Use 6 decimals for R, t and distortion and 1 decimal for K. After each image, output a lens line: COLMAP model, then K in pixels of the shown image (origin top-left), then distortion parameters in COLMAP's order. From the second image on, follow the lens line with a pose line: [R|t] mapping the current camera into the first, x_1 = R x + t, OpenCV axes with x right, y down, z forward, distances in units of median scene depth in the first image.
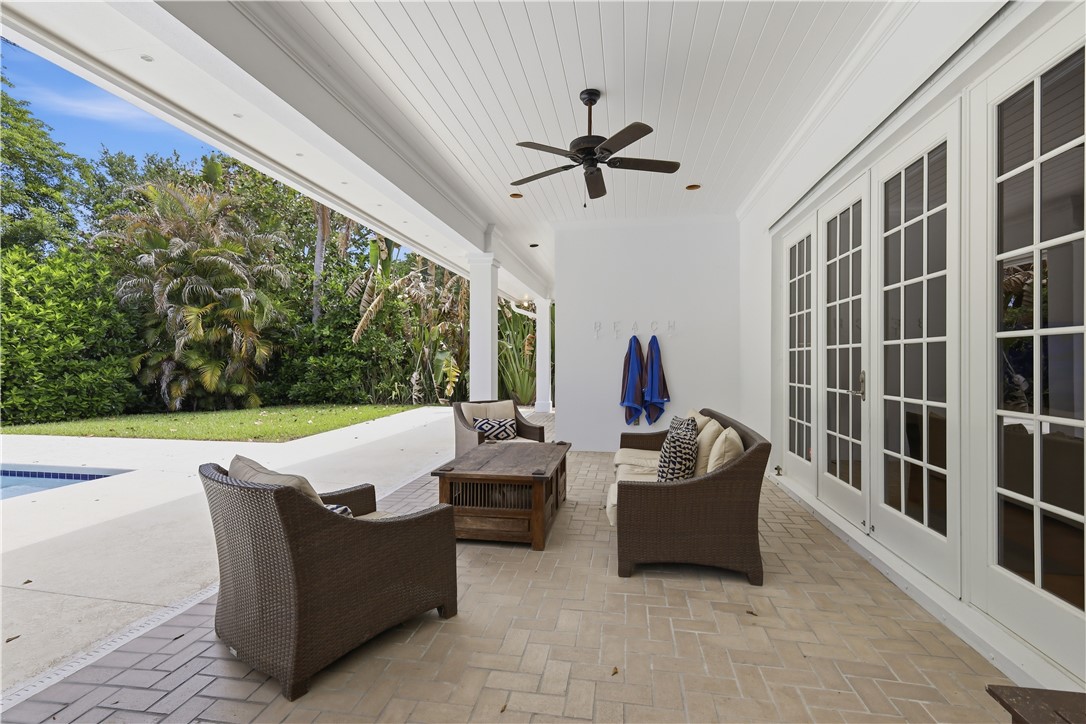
lens RADIAL K [[488.3, 0, 546.5], [0, 488.3, 363.5], [0, 0, 1]] dist [0.003480, -0.000767]
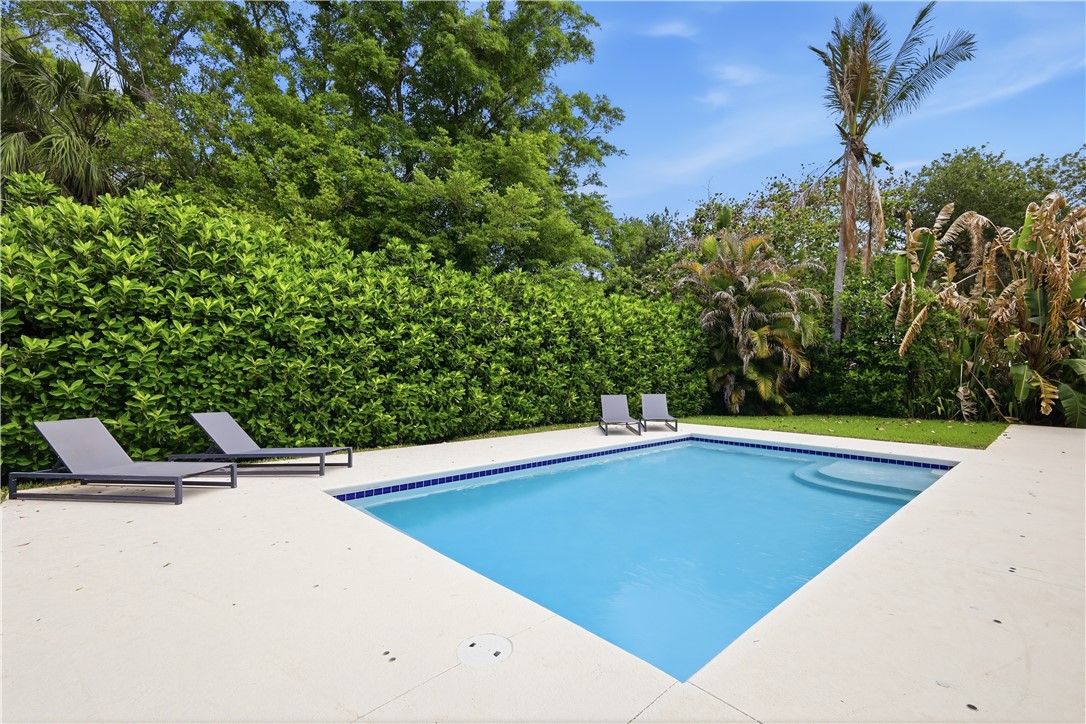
lens RADIAL K [[488.3, 0, 542.2], [0, 488.3, 360.8], [0, 0, 1]] dist [0.003480, -0.000767]
pose [[0.786014, -0.012954, -0.618072, -0.368116], [-0.006071, 0.999571, -0.028670, -0.000491], [0.618178, 0.026287, 0.785598, -0.280771]]
